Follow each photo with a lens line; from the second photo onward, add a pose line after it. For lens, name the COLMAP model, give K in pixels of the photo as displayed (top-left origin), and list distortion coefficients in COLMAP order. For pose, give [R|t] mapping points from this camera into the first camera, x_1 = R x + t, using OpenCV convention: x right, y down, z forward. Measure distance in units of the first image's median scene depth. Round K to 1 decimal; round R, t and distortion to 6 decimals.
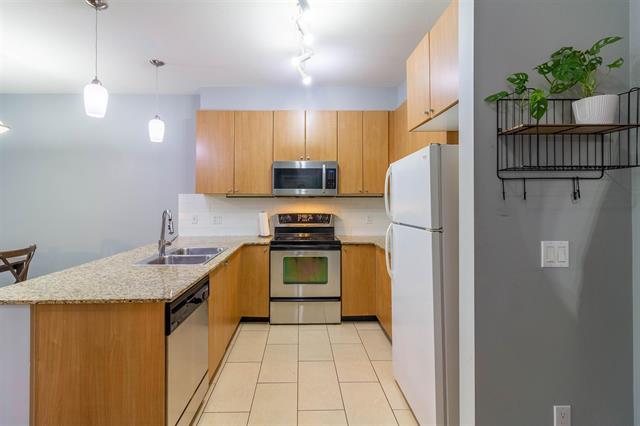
lens RADIAL K [[296.8, 0, 305.1], [0, 296.8, 200.3], [0, 0, 1]] dist [0.004949, -0.000604]
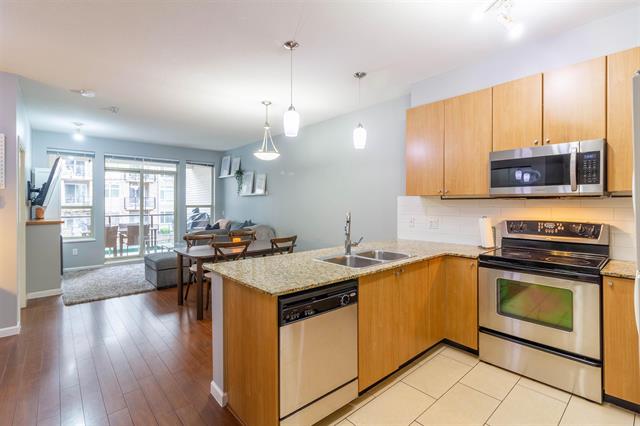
lens RADIAL K [[296.8, 0, 324.5], [0, 296.8, 204.6], [0, 0, 1]] dist [0.004949, -0.000604]
pose [[0.665200, 0.002775, -0.746660, 0.183314], [0.005662, 0.999946, 0.008760, -0.004391], [0.746644, -0.010055, 0.665148, 0.158117]]
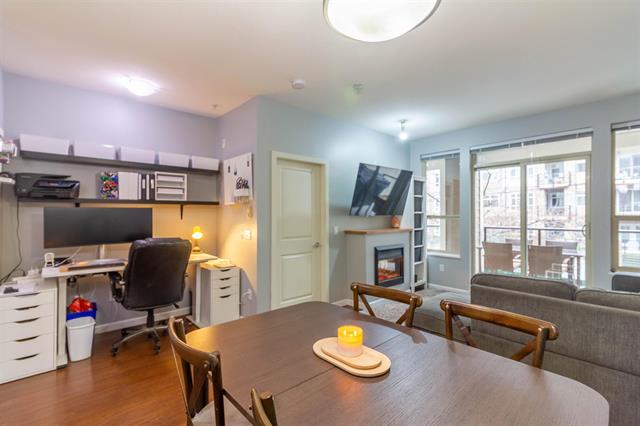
lens RADIAL K [[296.8, 0, 319.3], [0, 296.8, 214.2], [0, 0, 1]] dist [0.004949, -0.000604]
pose [[-0.744616, 0.004372, -0.667479, -0.615328], [0.009815, 0.999942, -0.004400, 0.004735], [0.667421, -0.009828, -0.744616, 0.946809]]
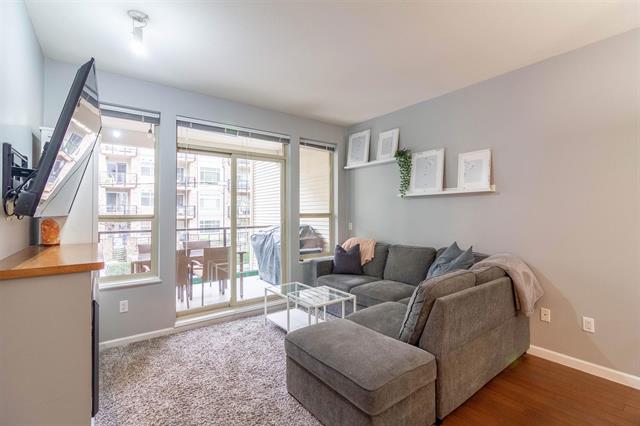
lens RADIAL K [[296.8, 0, 326.7], [0, 296.8, 208.1], [0, 0, 1]] dist [0.004949, -0.000604]
pose [[0.604032, -0.011820, -0.796873, -1.030837], [0.008287, 0.999929, -0.008551, 0.001779], [0.796917, -0.001438, 0.604087, 0.171009]]
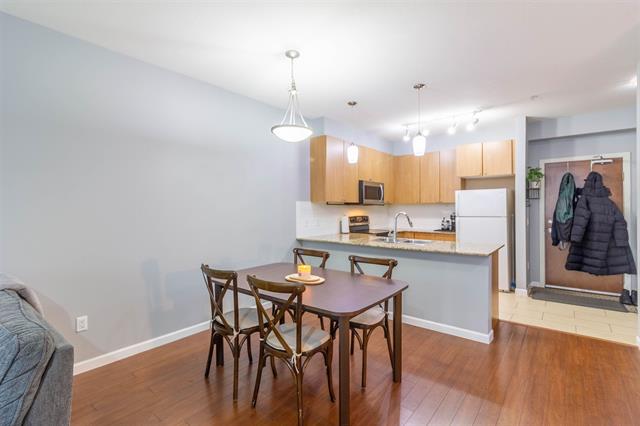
lens RADIAL K [[296.8, 0, 318.0], [0, 296.8, 208.1], [0, 0, 1]] dist [0.004949, -0.000604]
pose [[0.629451, -0.002906, 0.777035, -1.388200], [-0.003280, 0.999974, 0.006398, -0.003067], [-0.777034, -0.006576, 0.629425, 0.254594]]
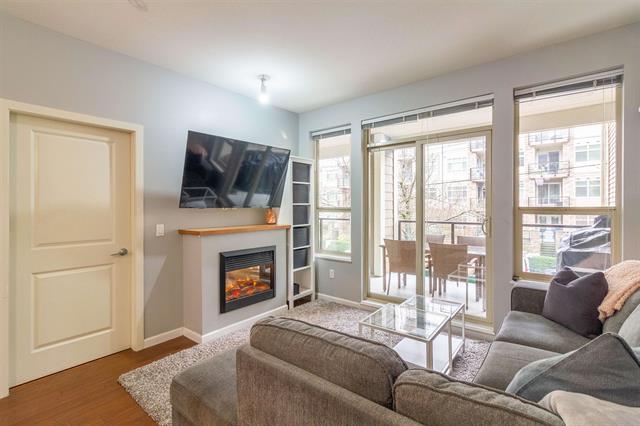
lens RADIAL K [[296.8, 0, 317.9], [0, 296.8, 207.6], [0, 0, 1]] dist [0.004949, -0.000604]
pose [[-0.638546, 0.008379, -0.769538, -1.135077], [0.010338, 0.999944, 0.002310, 0.006958], [0.769514, -0.006480, -0.638597, 0.959345]]
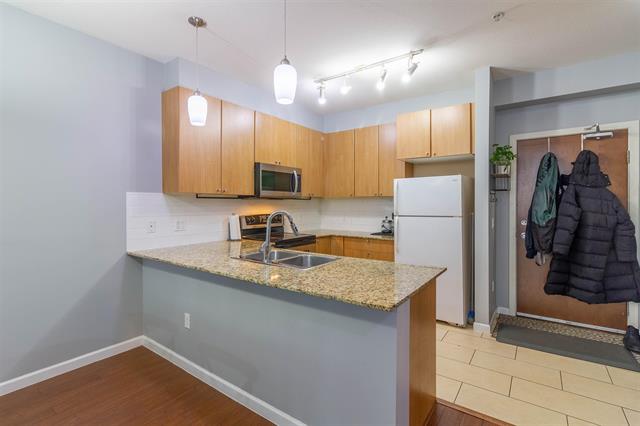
lens RADIAL K [[296.8, 0, 316.1], [0, 296.8, 206.0], [0, 0, 1]] dist [0.004949, -0.000604]
pose [[0.588203, -0.008604, 0.808668, -0.806724], [-0.005244, 0.999882, 0.014452, -0.001080], [-0.808696, -0.012741, 0.588088, 0.264365]]
